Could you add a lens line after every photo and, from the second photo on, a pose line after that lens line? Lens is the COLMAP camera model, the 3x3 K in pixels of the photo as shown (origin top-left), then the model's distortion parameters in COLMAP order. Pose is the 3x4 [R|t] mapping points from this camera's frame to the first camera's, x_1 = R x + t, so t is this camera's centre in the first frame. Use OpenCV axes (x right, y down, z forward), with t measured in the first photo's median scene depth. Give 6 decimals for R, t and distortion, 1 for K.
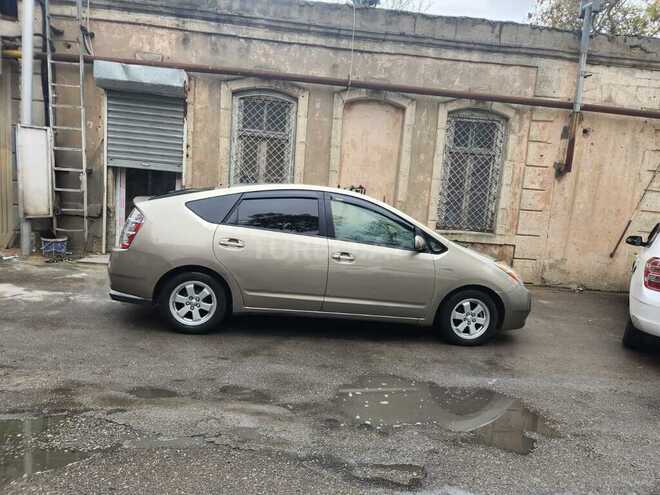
lens RADIAL K [[440.7, 0, 330.0], [0, 440.7, 247.5], [0, 0, 1]] dist [0.081381, -0.067324]
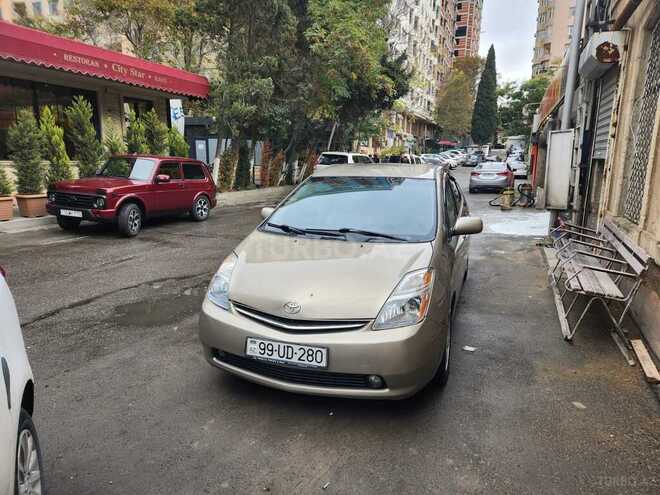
lens RADIAL K [[439.1, 0, 336.0], [0, 439.1, 249.0], [0, 0, 1]] dist [0.081480, -0.065317]
pose [[-0.455689, 0.098474, -0.884675, 0.612553], [-0.154377, 0.970058, 0.187497, -0.087828], [0.876650, 0.222014, -0.426843, 0.955875]]
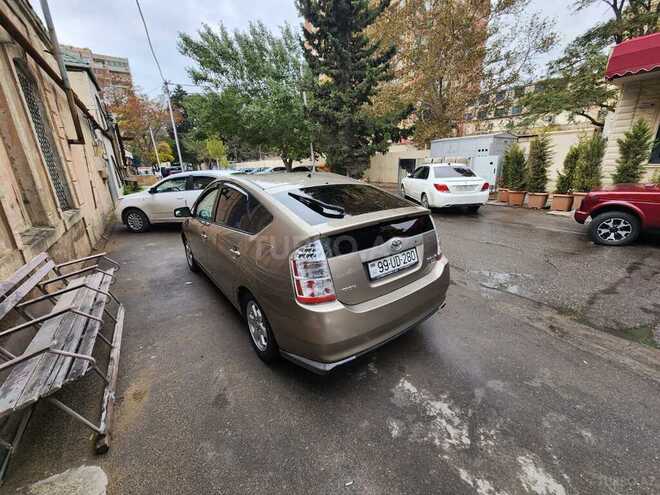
lens RADIAL K [[270.7, 0, 333.1], [0, 270.7, 246.4], [0, 0, 1]] dist [-0.000559, 0.000305]
pose [[-0.496612, -0.318043, 0.807605, -0.483639], [0.092336, 0.905812, 0.413496, -0.168637], [-0.863047, 0.279918, -0.420470, 0.855228]]
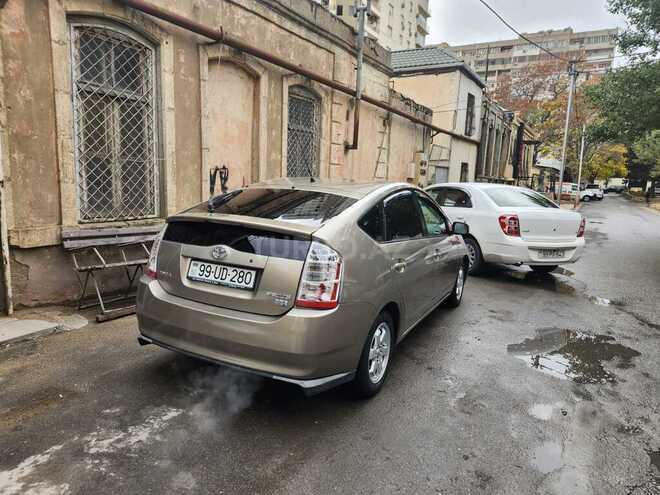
lens RADIAL K [[440.7, 0, 330.0], [0, 440.7, 247.5], [0, 0, 1]] dist [0.081381, -0.067324]
pose [[0.576444, -0.185750, 0.795745, -0.547239], [0.102708, 0.982568, 0.154957, -0.104725], [-0.810656, -0.007595, 0.585473, 0.371088]]
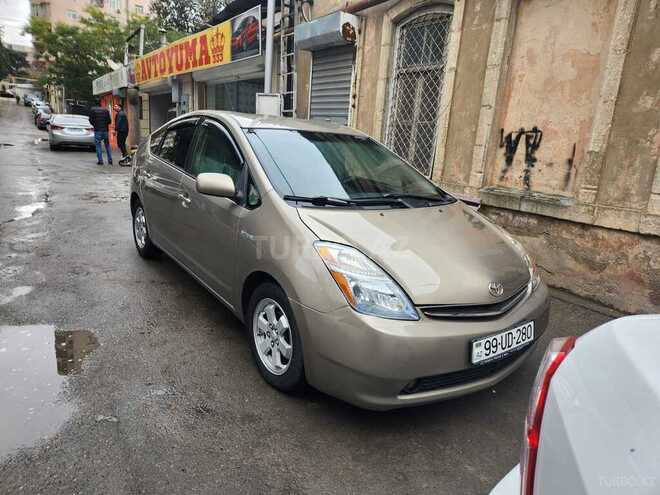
lens RADIAL K [[440.3, 0, 326.8], [0, 440.3, 244.2], [0, 0, 1]] dist [0.086547, -0.065786]
pose [[0.479567, 0.164519, -0.861945, 0.514360], [-0.142419, 0.983837, 0.108546, -0.012179], [0.865871, 0.070703, 0.495246, 0.505502]]
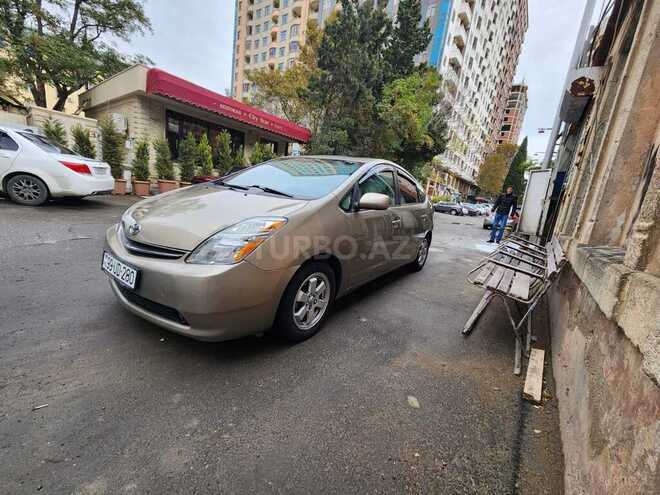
lens RADIAL K [[270.7, 0, 333.1], [0, 270.7, 246.4], [0, 0, 1]] dist [-0.000559, 0.000305]
pose [[-0.661900, -0.017040, -0.749398, 0.364796], [-0.269463, 0.938321, 0.216666, -0.048051], [0.699484, 0.345346, -0.625666, 1.051968]]
